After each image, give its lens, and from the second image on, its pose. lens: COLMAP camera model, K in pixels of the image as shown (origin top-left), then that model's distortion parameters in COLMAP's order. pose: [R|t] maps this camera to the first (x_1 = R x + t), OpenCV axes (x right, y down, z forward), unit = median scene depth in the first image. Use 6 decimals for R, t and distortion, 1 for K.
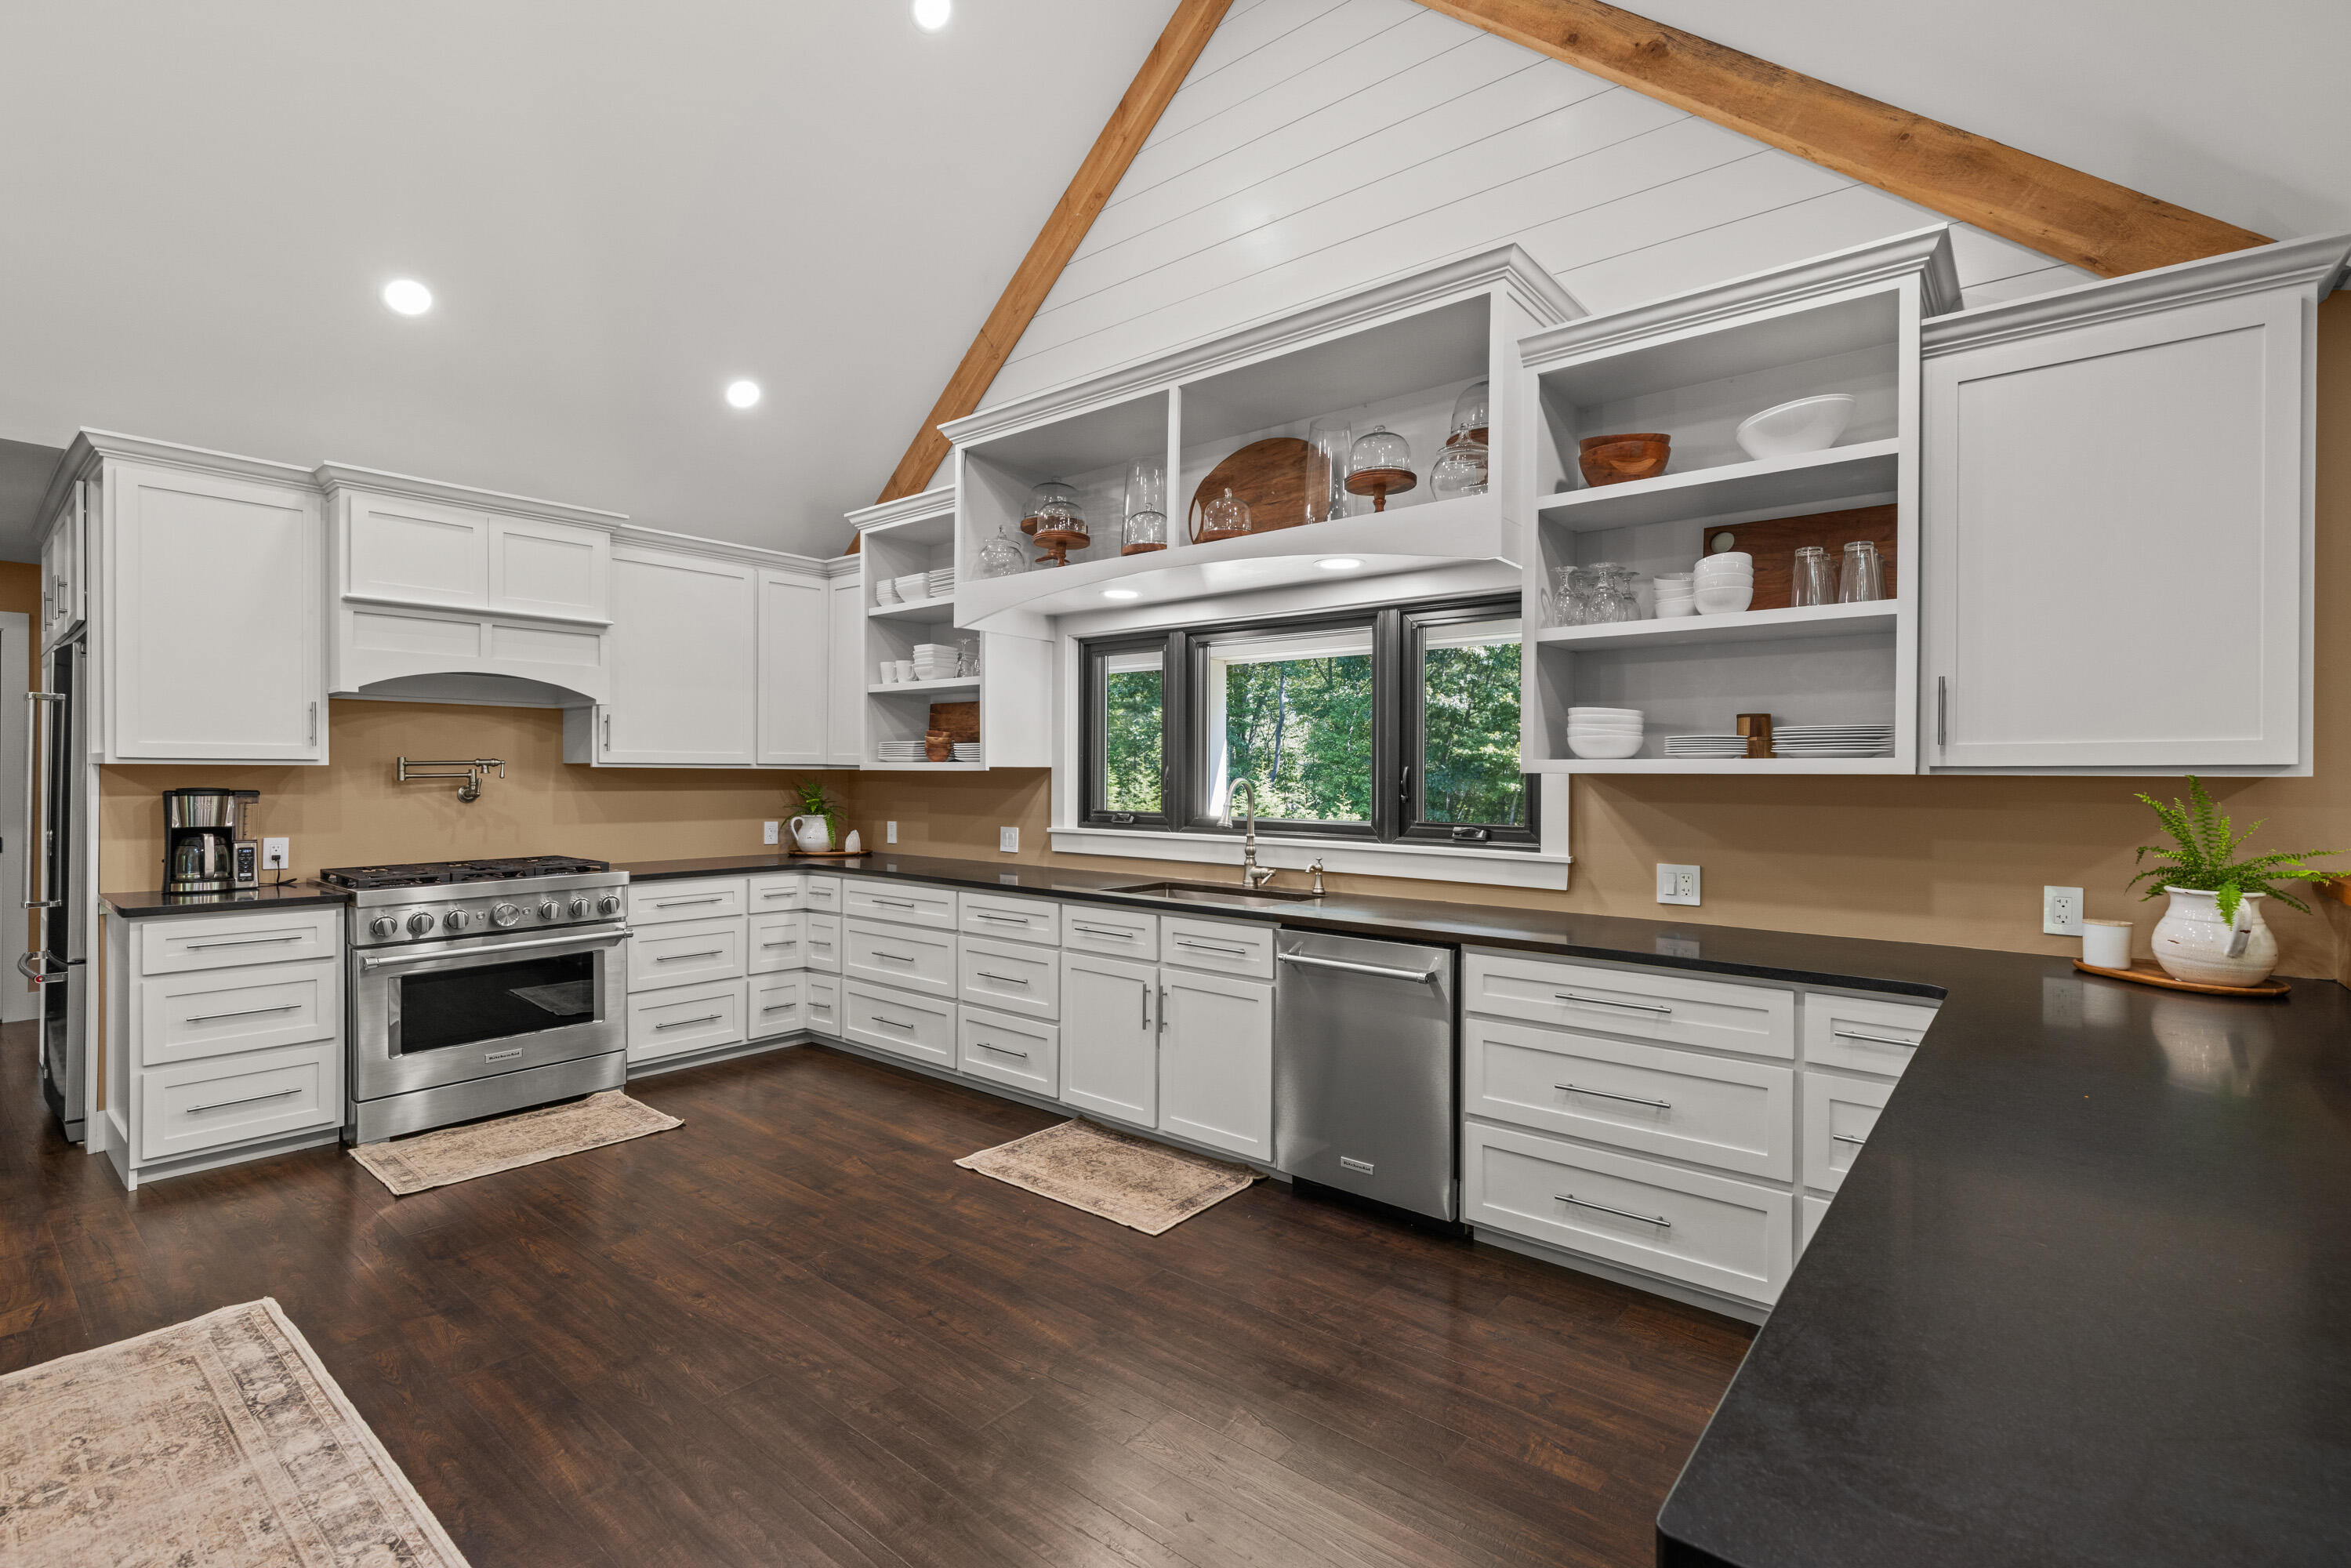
lens RADIAL K [[1060.0, 0, 1200.4], [0, 1060.0, 776.1], [0, 0, 1]] dist [0.012411, -0.004360]
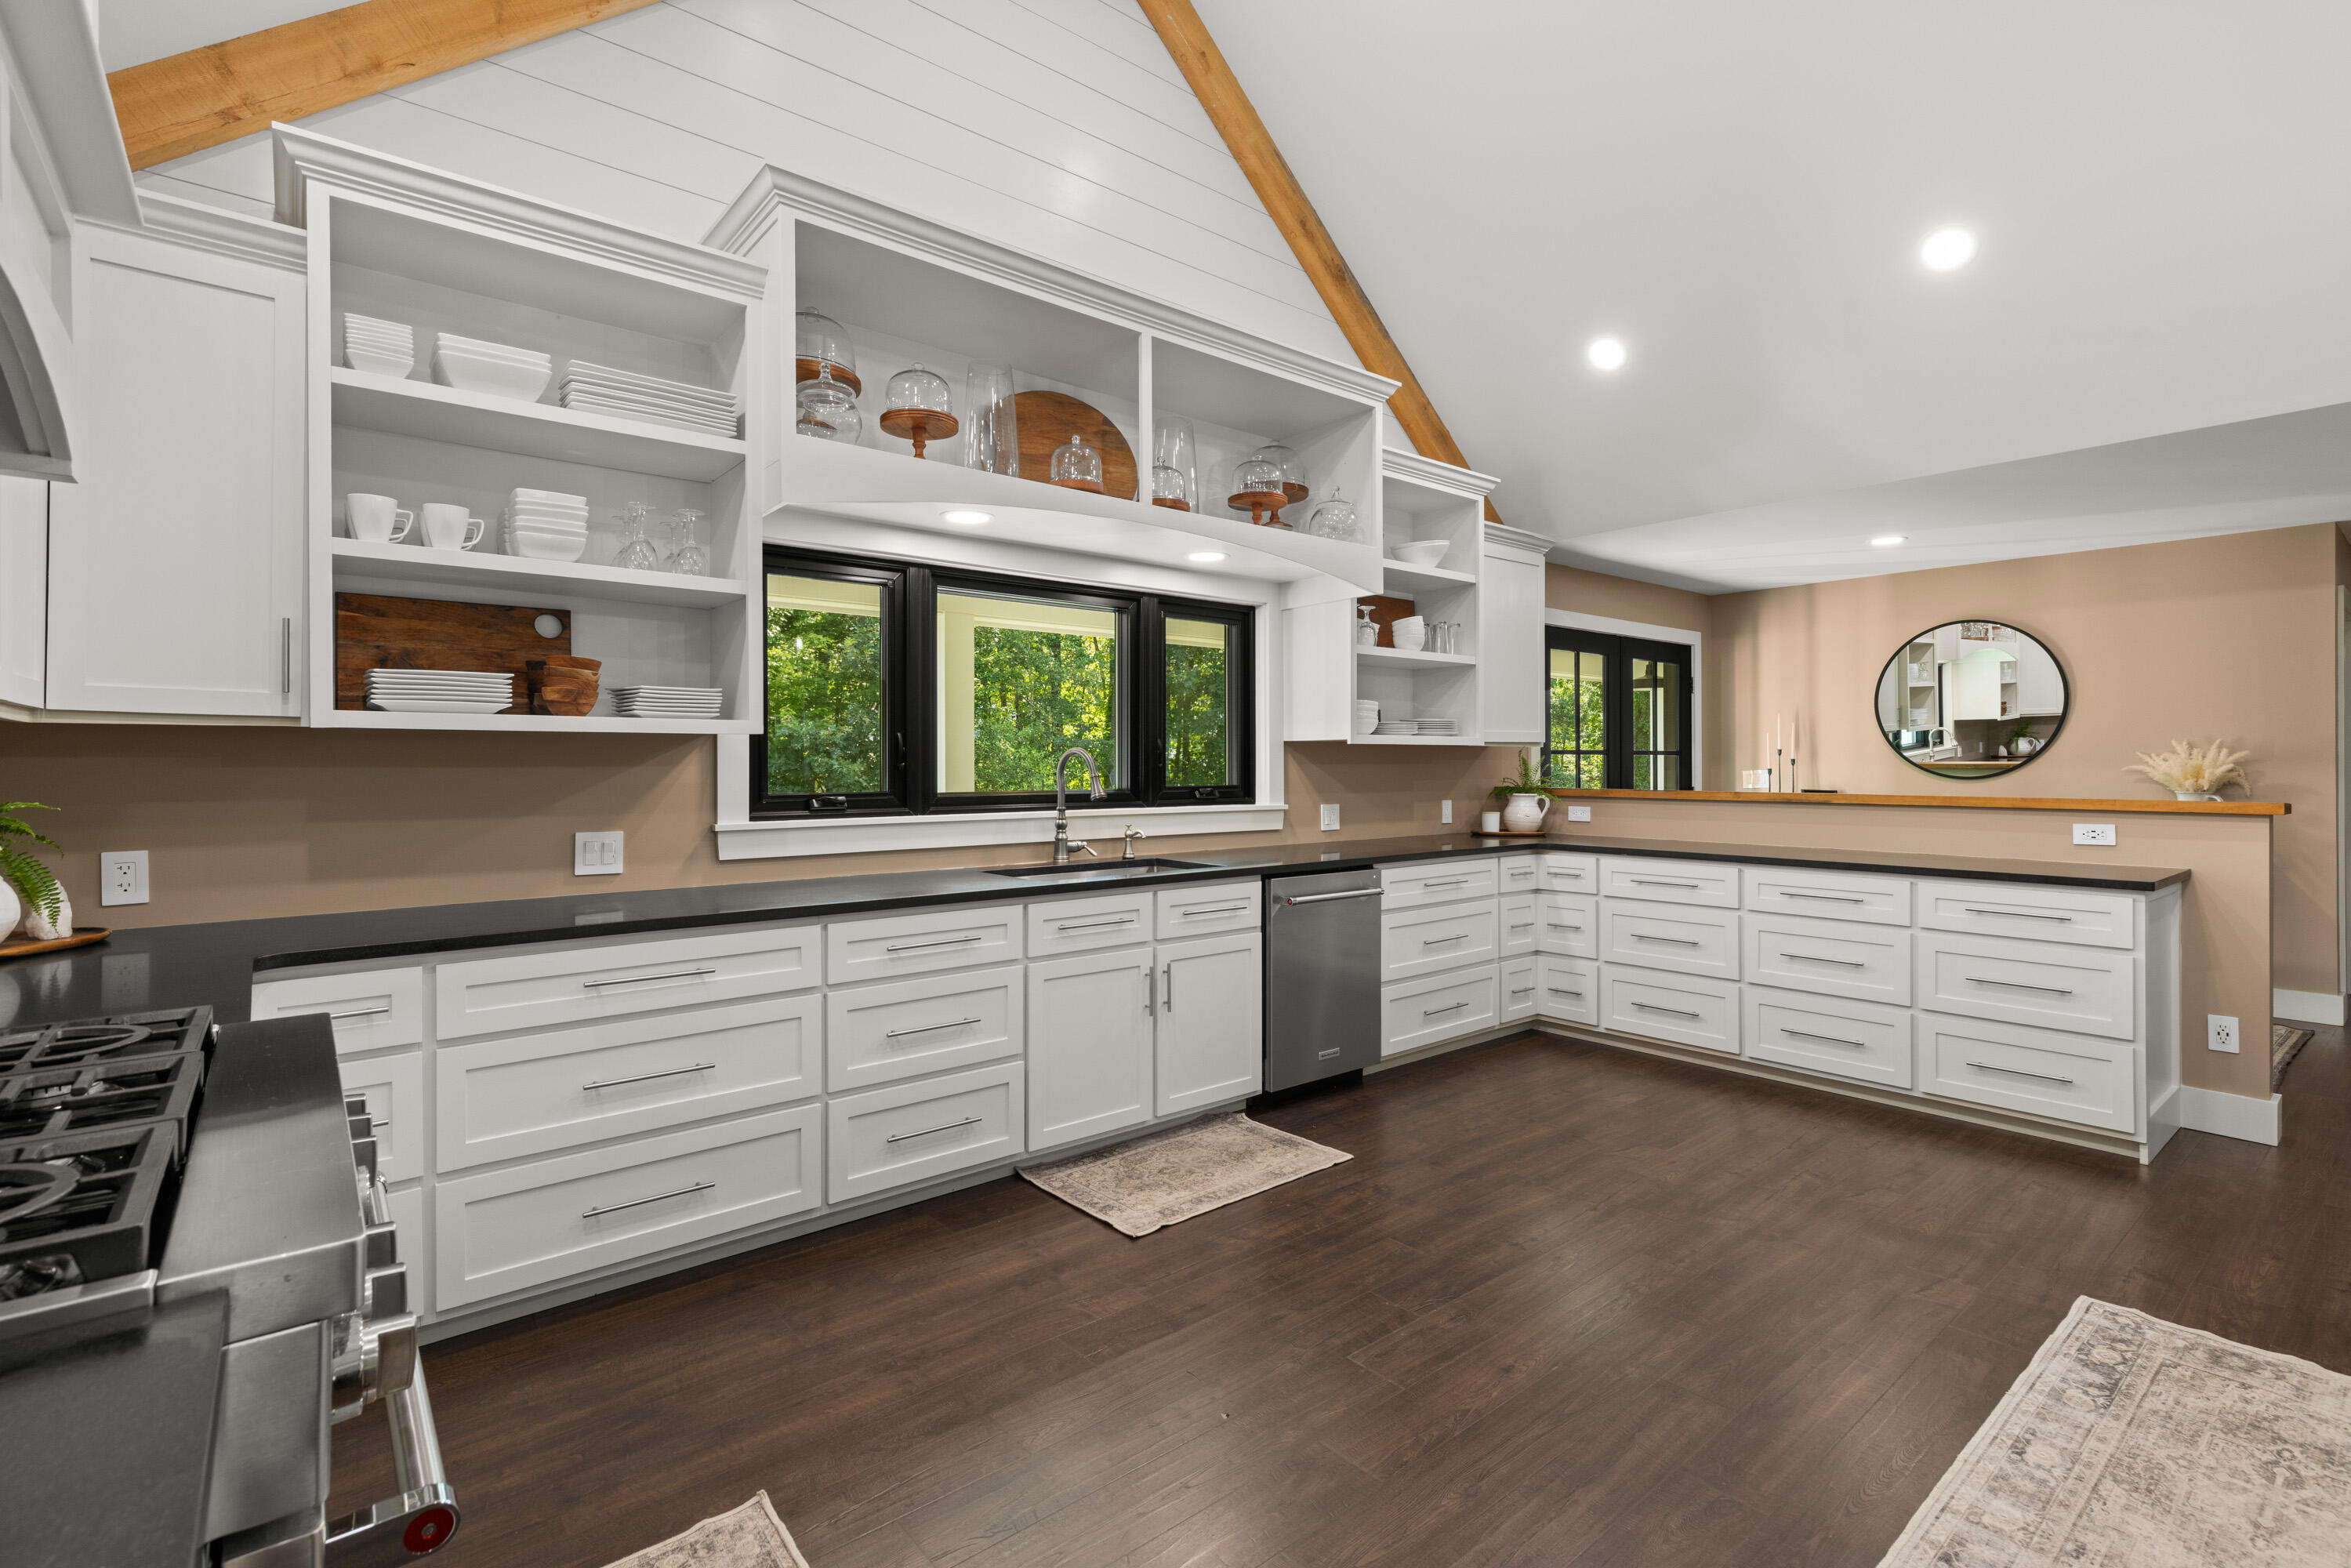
lens RADIAL K [[1060.0, 0, 1190.0], [0, 1060.0, 762.8], [0, 0, 1]] dist [0.012411, -0.004360]
pose [[0.192873, -0.005725, 0.981207, -1.048500], [0.005987, 0.999971, 0.004657, 0.013894], [-0.981205, 0.004976, 0.192902, 0.859806]]
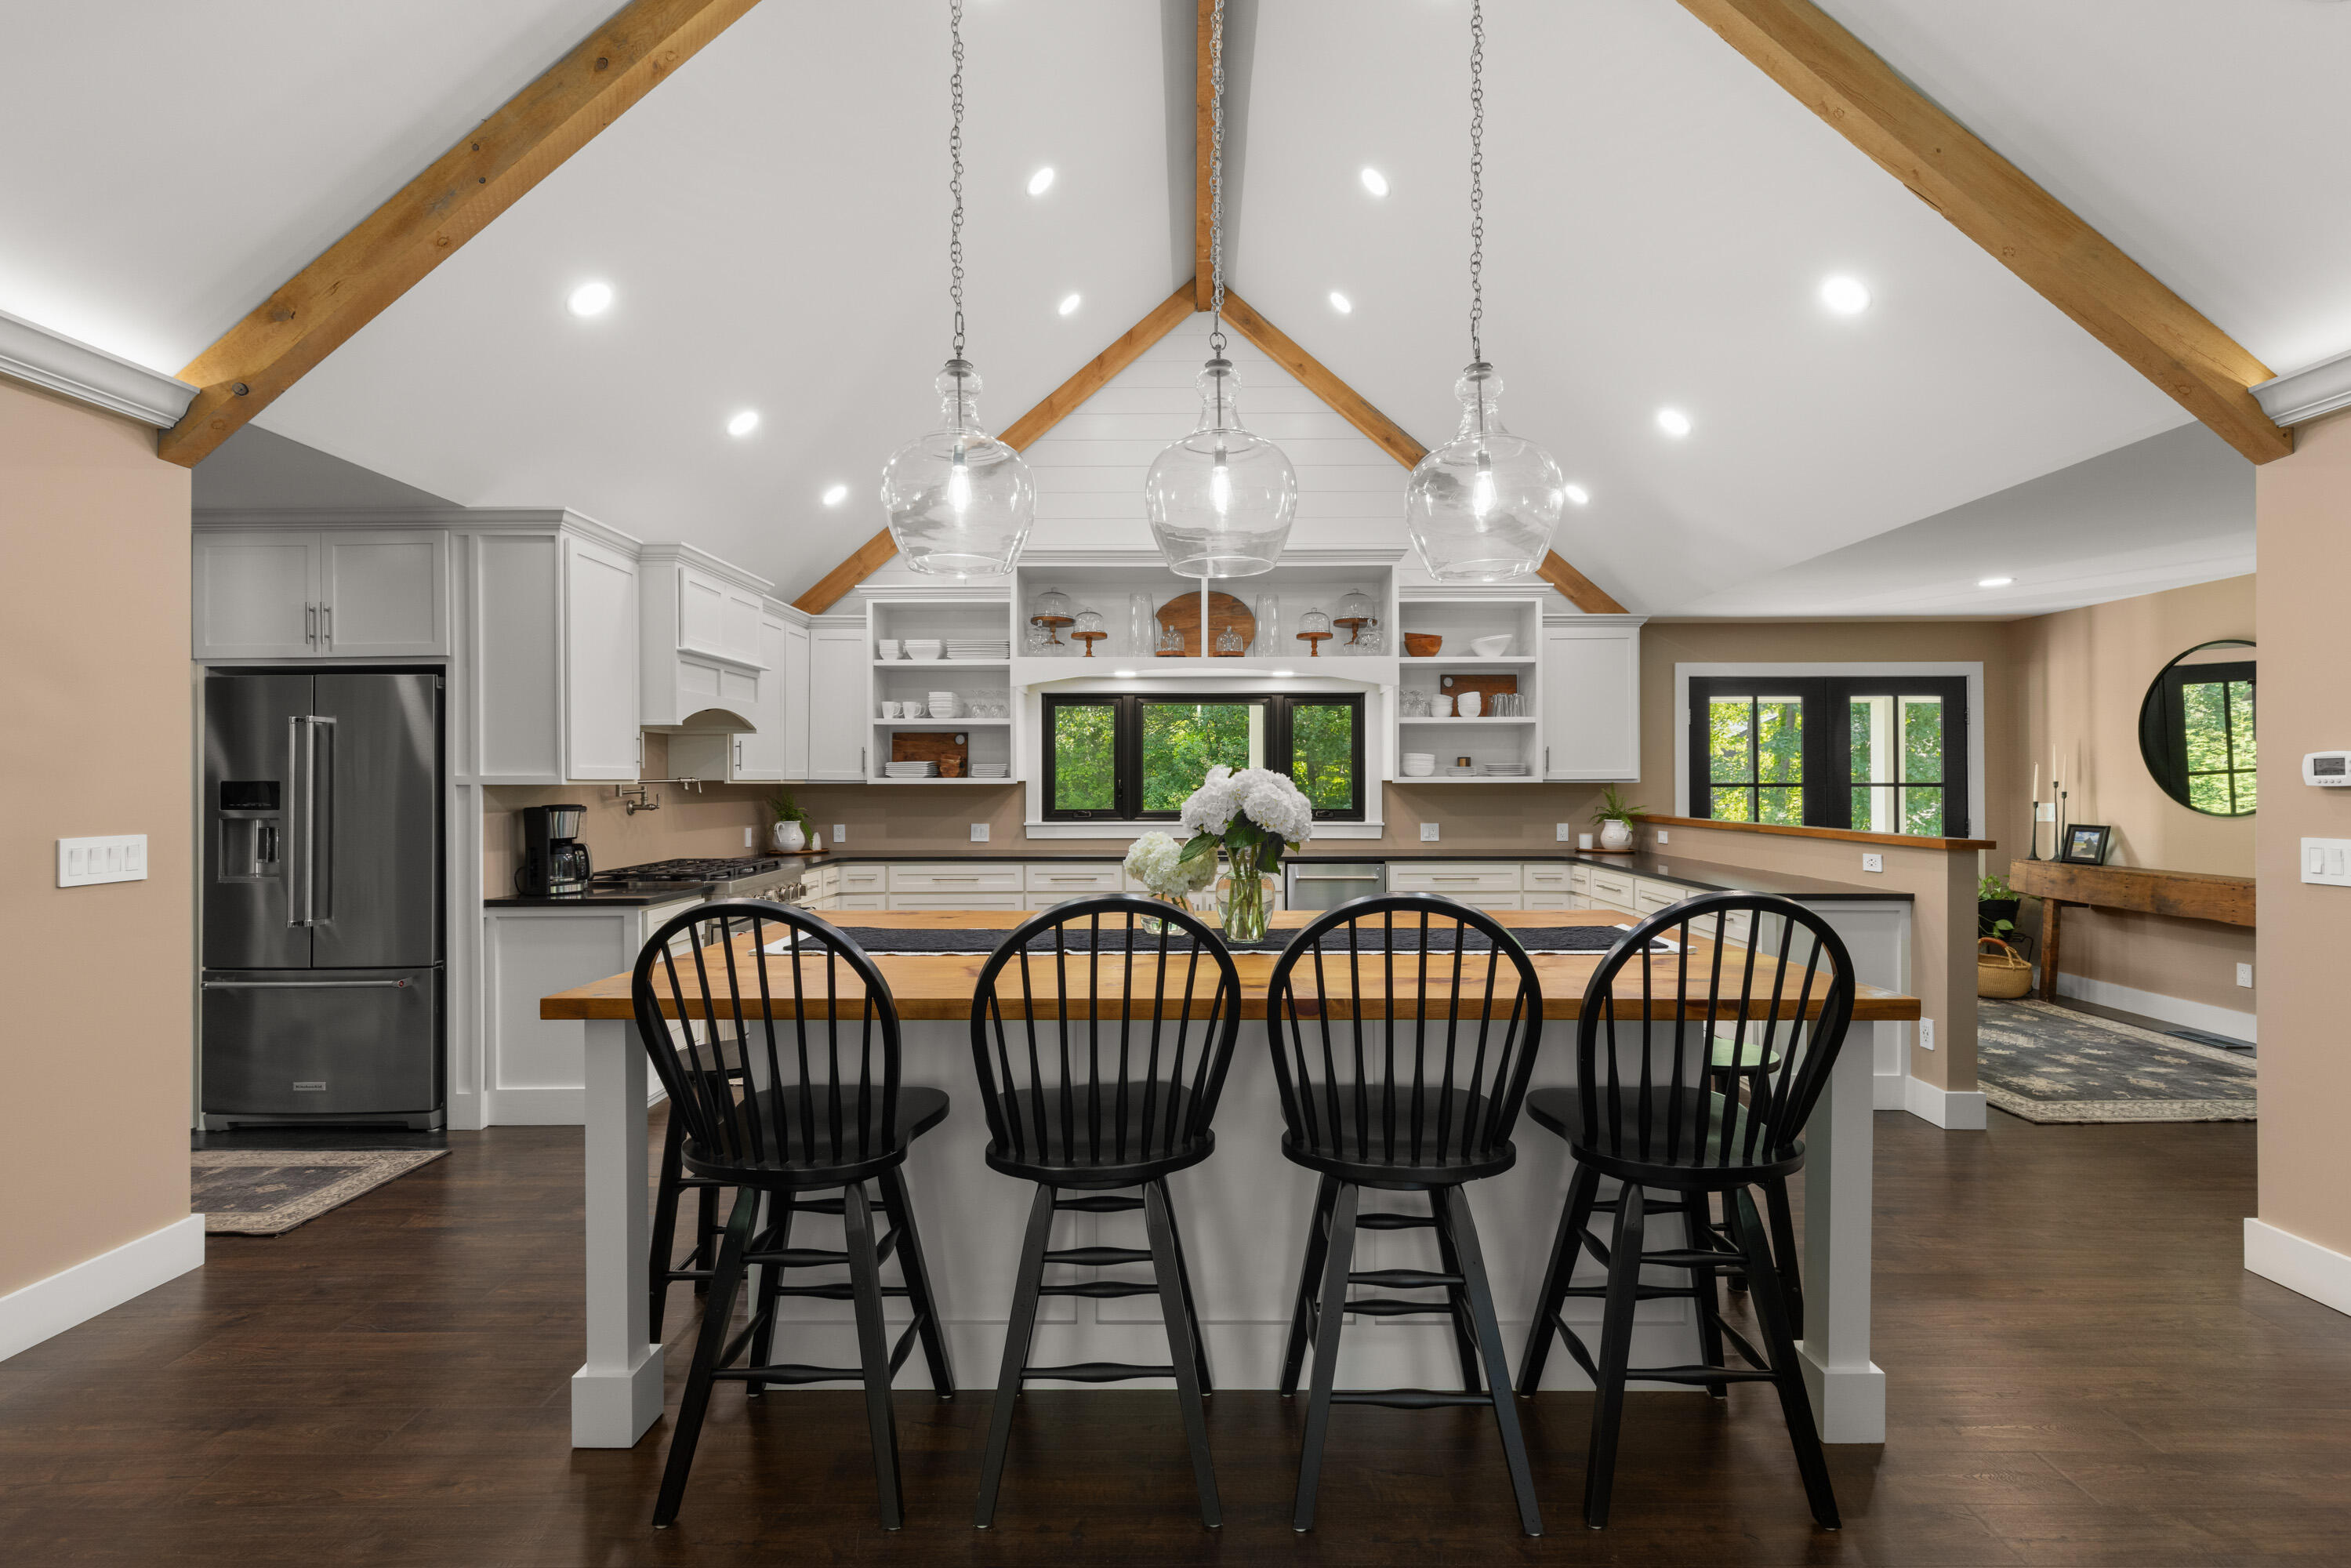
lens RADIAL K [[1060.0, 0, 1191.5], [0, 1060.0, 782.7], [0, 0, 1]] dist [0.012411, -0.004360]
pose [[0.778064, -0.007786, 0.628136, -1.272124], [0.008301, 0.999963, 0.002113, -0.010541], [-0.628130, 0.003570, 0.778101, -0.397565]]
